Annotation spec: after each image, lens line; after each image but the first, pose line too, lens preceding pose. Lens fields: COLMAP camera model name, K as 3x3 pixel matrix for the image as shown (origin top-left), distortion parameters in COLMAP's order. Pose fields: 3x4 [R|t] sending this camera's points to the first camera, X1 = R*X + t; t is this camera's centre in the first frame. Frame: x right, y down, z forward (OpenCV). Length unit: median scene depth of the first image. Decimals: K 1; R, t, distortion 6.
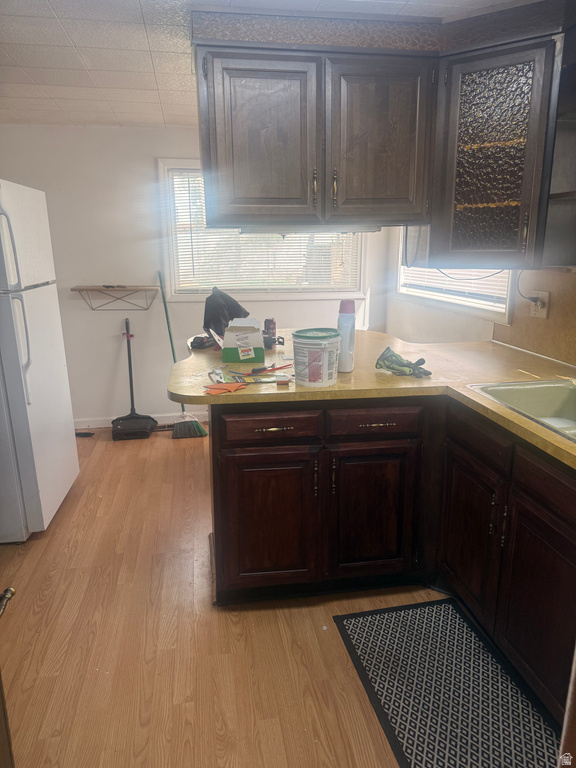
lens RADIAL K [[540.3, 0, 288.0], [0, 540.3, 384.0], [0, 0, 1]] dist [0.102254, -0.166693]
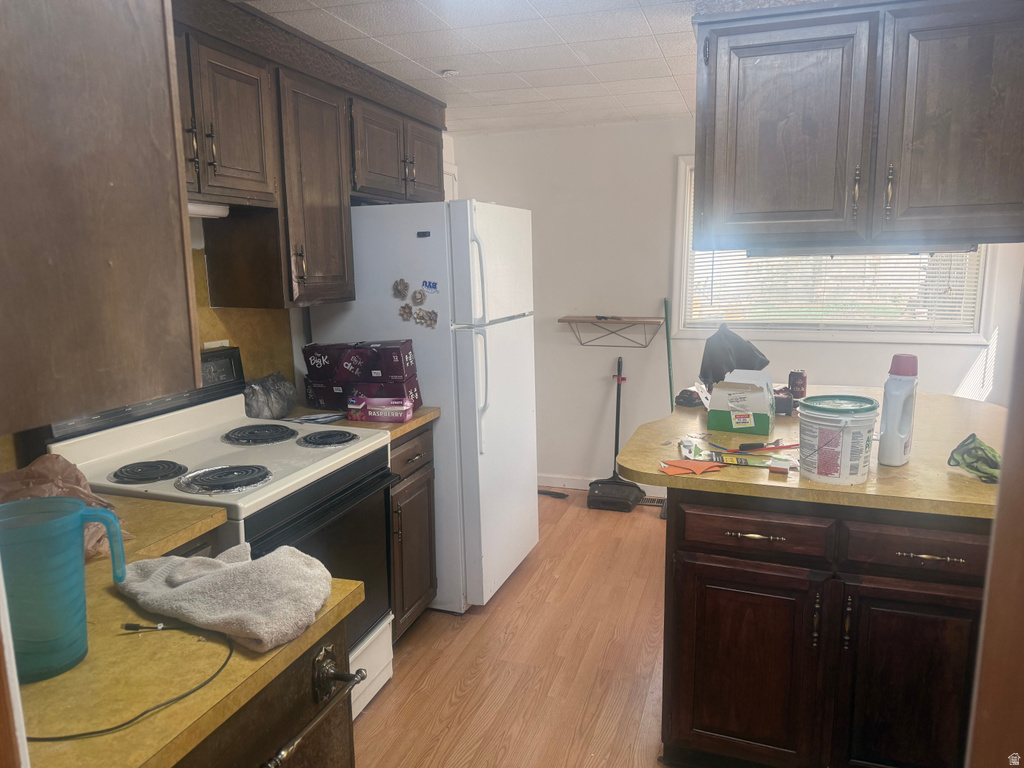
lens RADIAL K [[717.1, 0, 512.0], [0, 717.1, 384.0], [0, 0, 1]] dist [0.086310, -0.109444]
pose [[0.880594, 0.073330, -0.468162, 0.111947], [-0.106349, 0.993335, -0.044449, -0.033045], [0.461783, 0.088930, 0.882524, 0.009365]]
